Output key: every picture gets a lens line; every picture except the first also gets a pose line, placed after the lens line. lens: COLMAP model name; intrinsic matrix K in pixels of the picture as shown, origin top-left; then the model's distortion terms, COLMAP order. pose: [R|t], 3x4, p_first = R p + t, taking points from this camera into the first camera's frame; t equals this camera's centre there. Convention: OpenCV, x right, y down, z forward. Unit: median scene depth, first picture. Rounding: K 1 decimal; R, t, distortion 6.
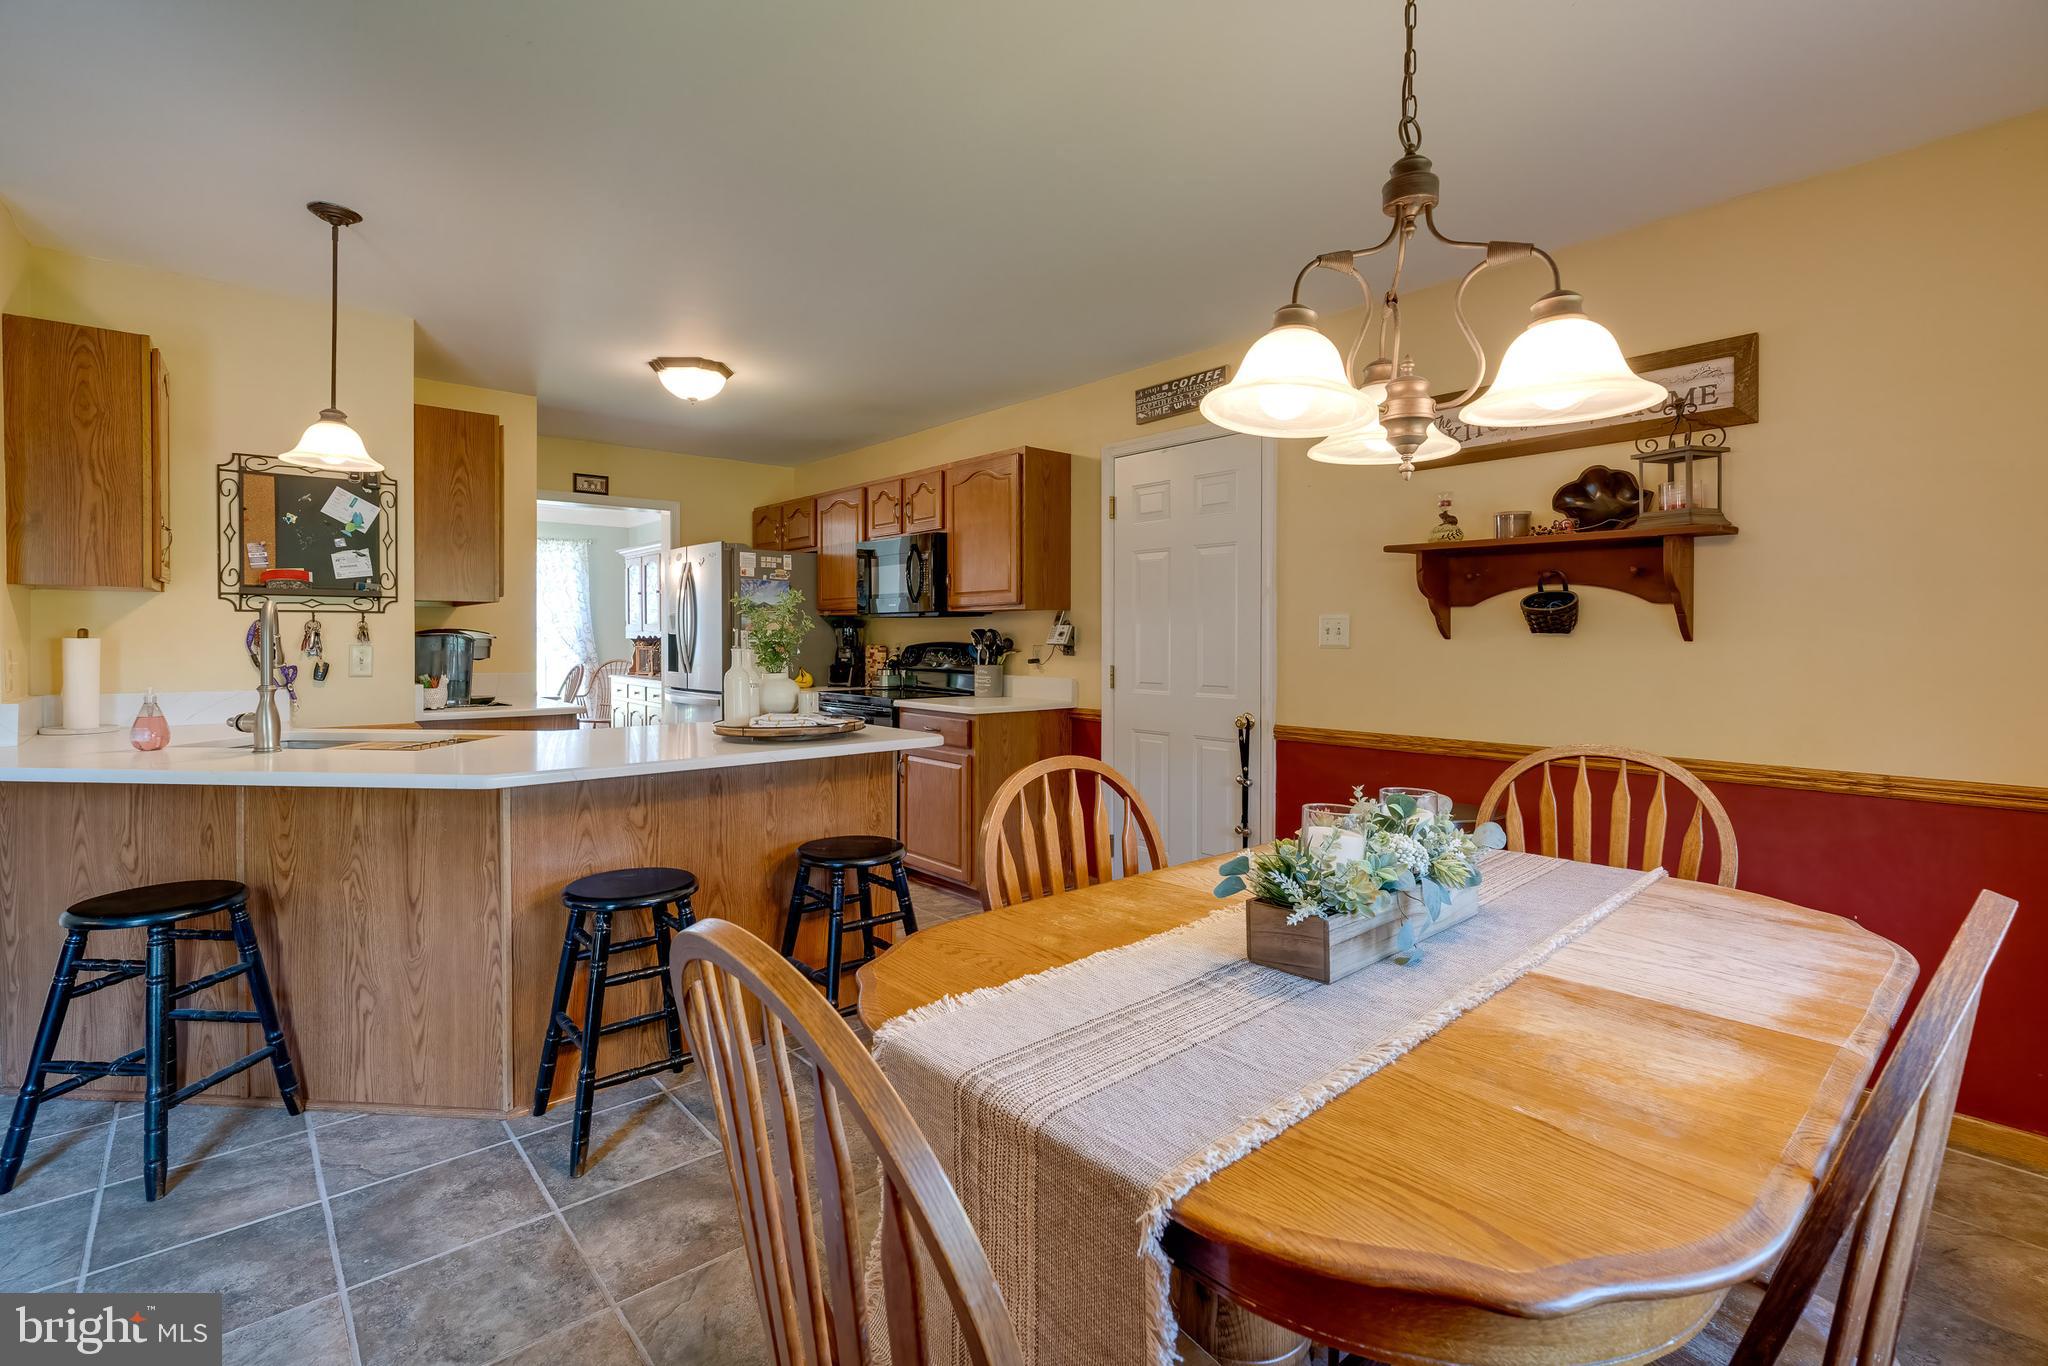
lens RADIAL K [[943.6, 0, 1016.0], [0, 943.6, 655.2], [0, 0, 1]] dist [-0.013998, 0.006746]
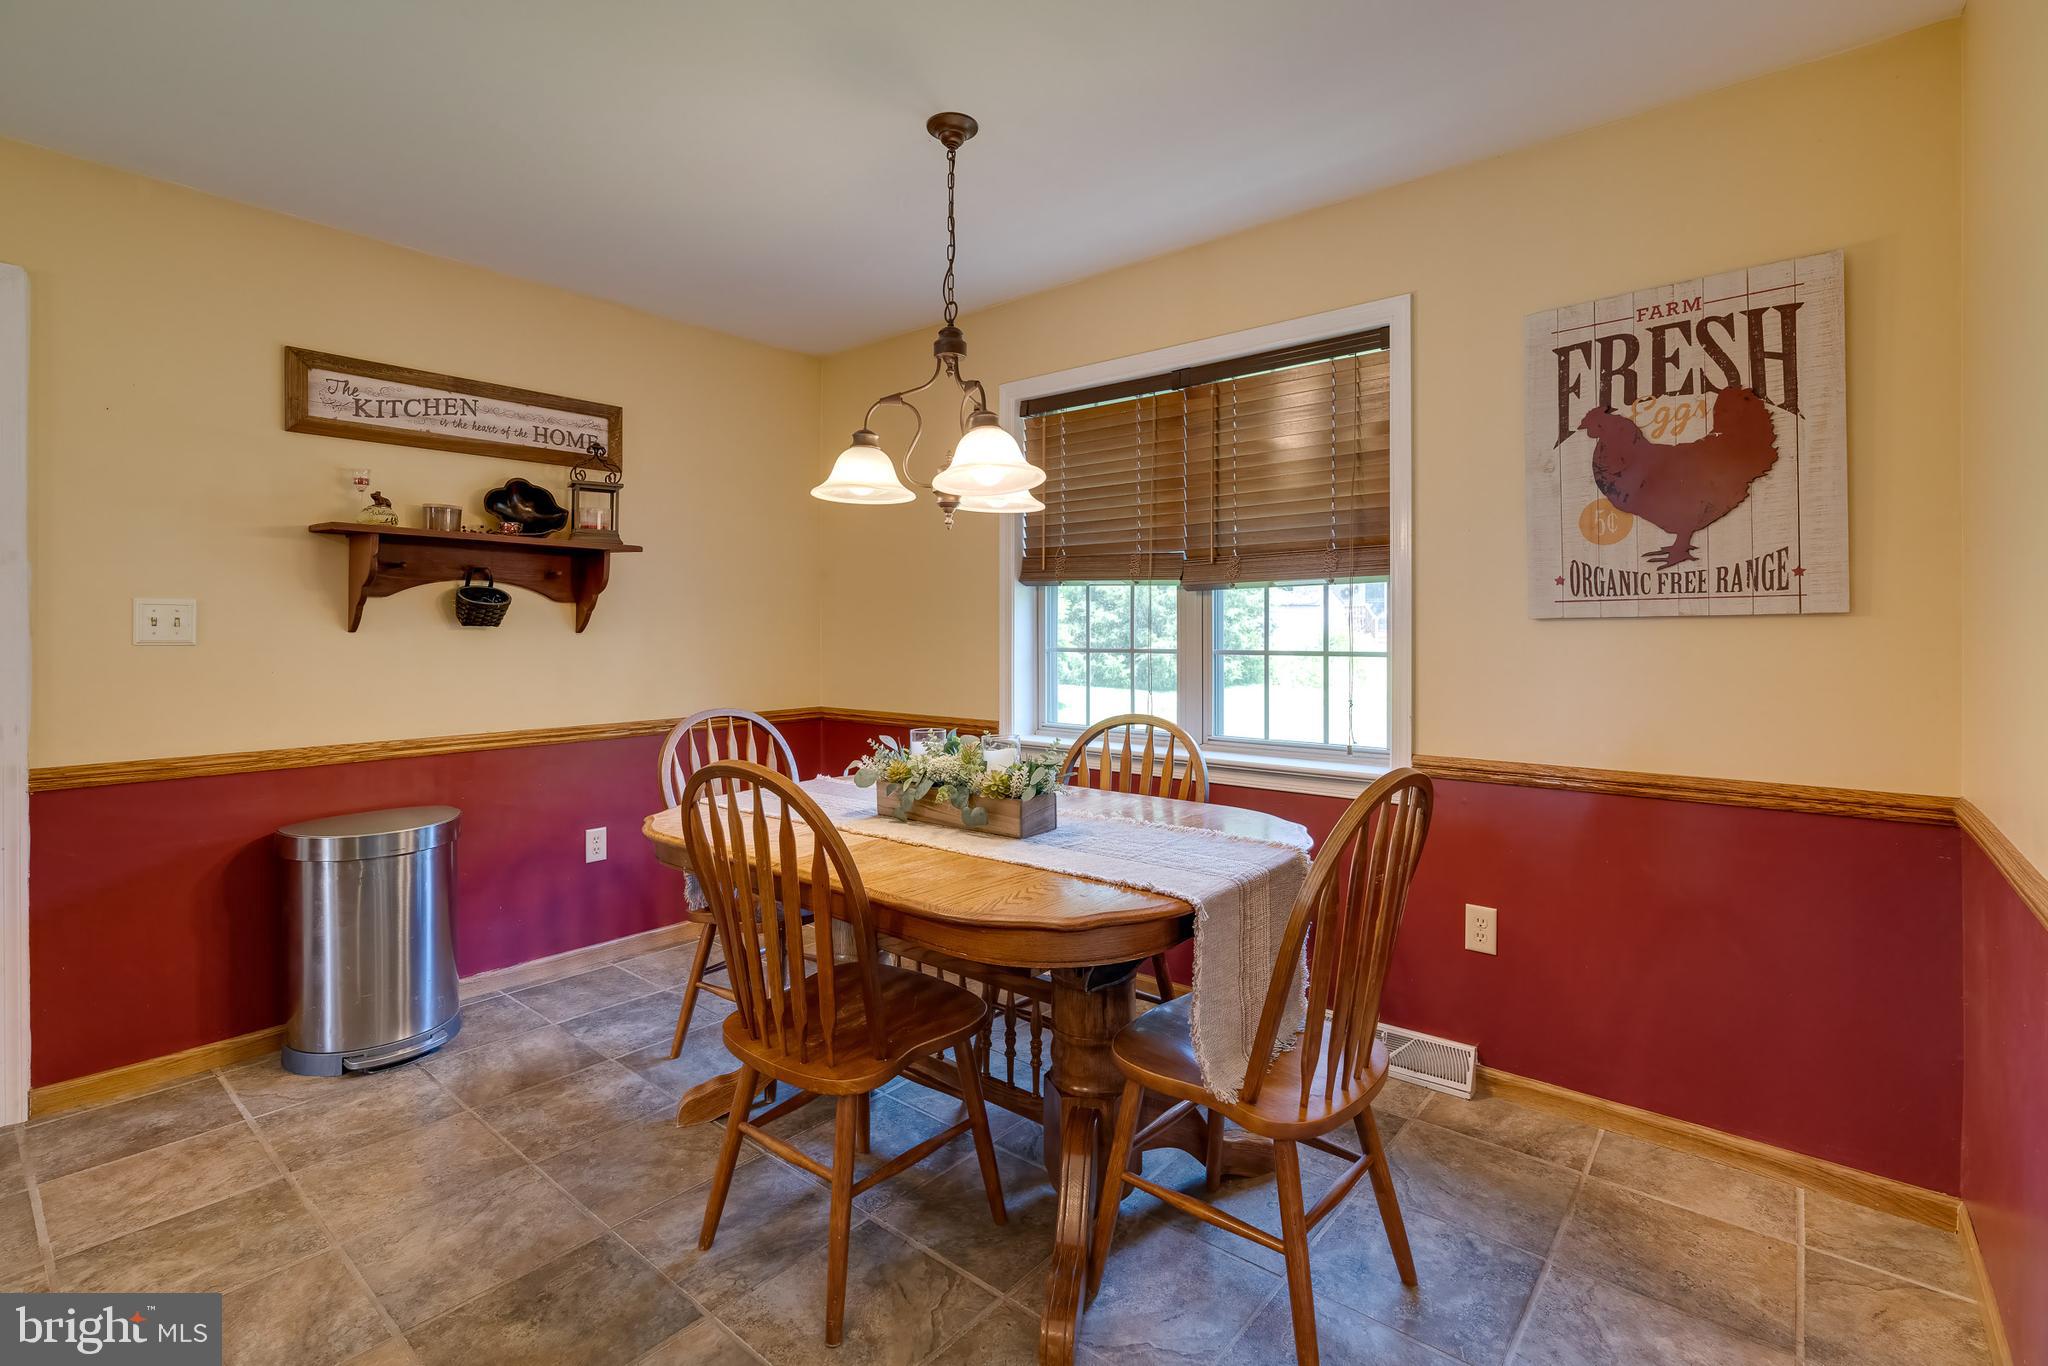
lens RADIAL K [[943.6, 0, 1013.5], [0, 943.6, 625.8], [0, 0, 1]] dist [-0.013998, 0.006746]
pose [[-0.138548, 0.003490, 0.990350, -0.503928], [0.020753, 0.999784, -0.000620, -0.009394], [-0.990138, 0.020467, -0.138590, 0.490522]]
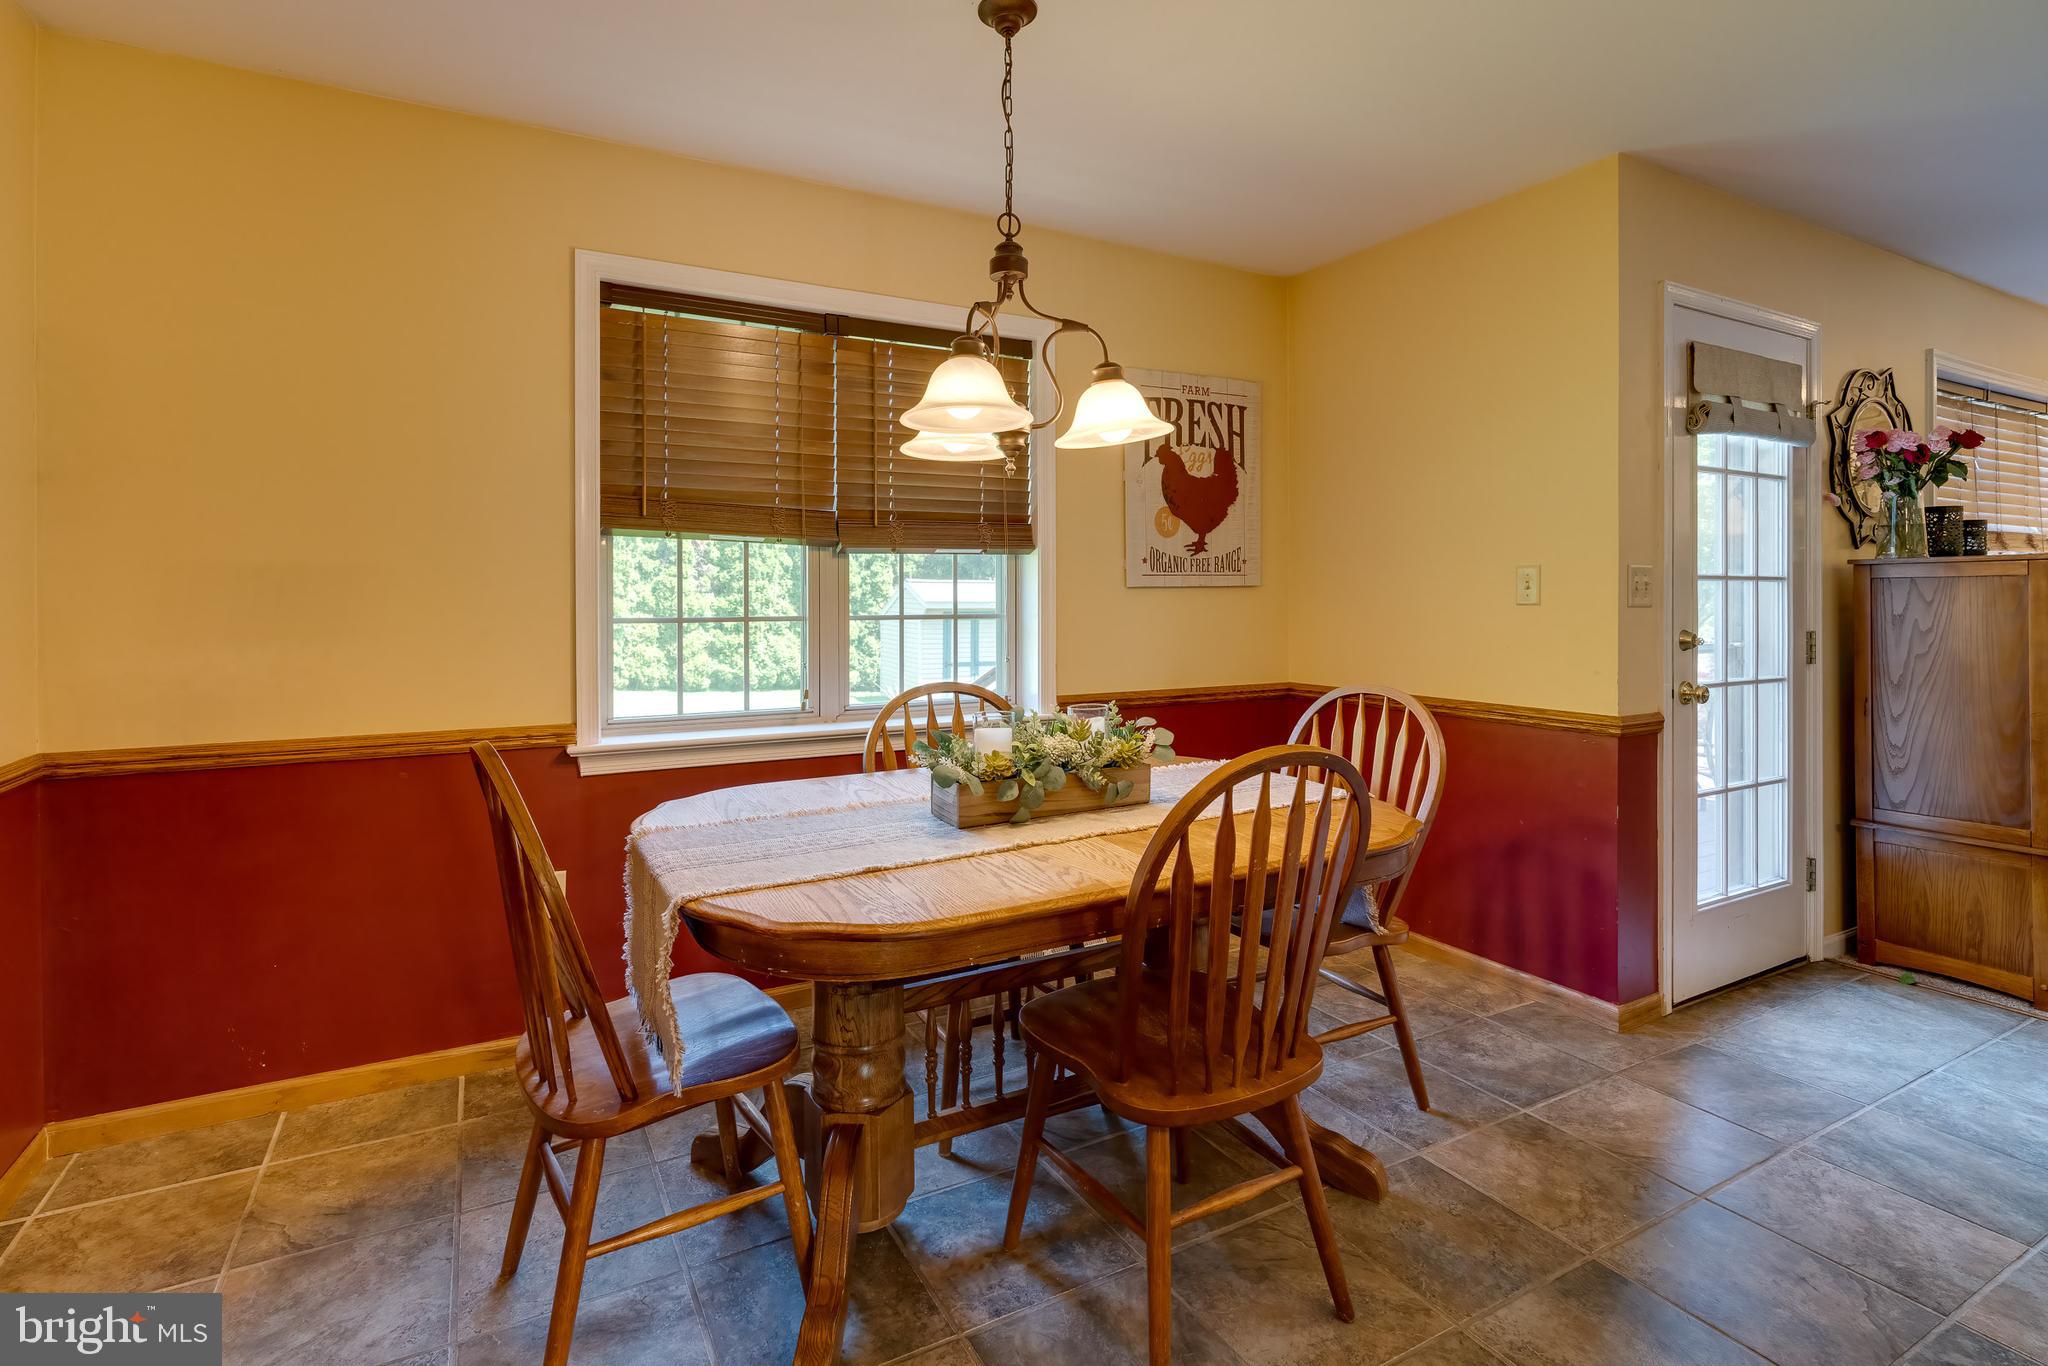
lens RADIAL K [[943.6, 0, 954.1], [0, 943.6, 597.7], [0, 0, 1]] dist [-0.013998, 0.006746]
pose [[-0.966289, -0.000650, 0.257459, 0.077768], [0.005050, 0.999757, 0.021477, -0.018267], [-0.257410, 0.022054, -0.966051, 1.015898]]
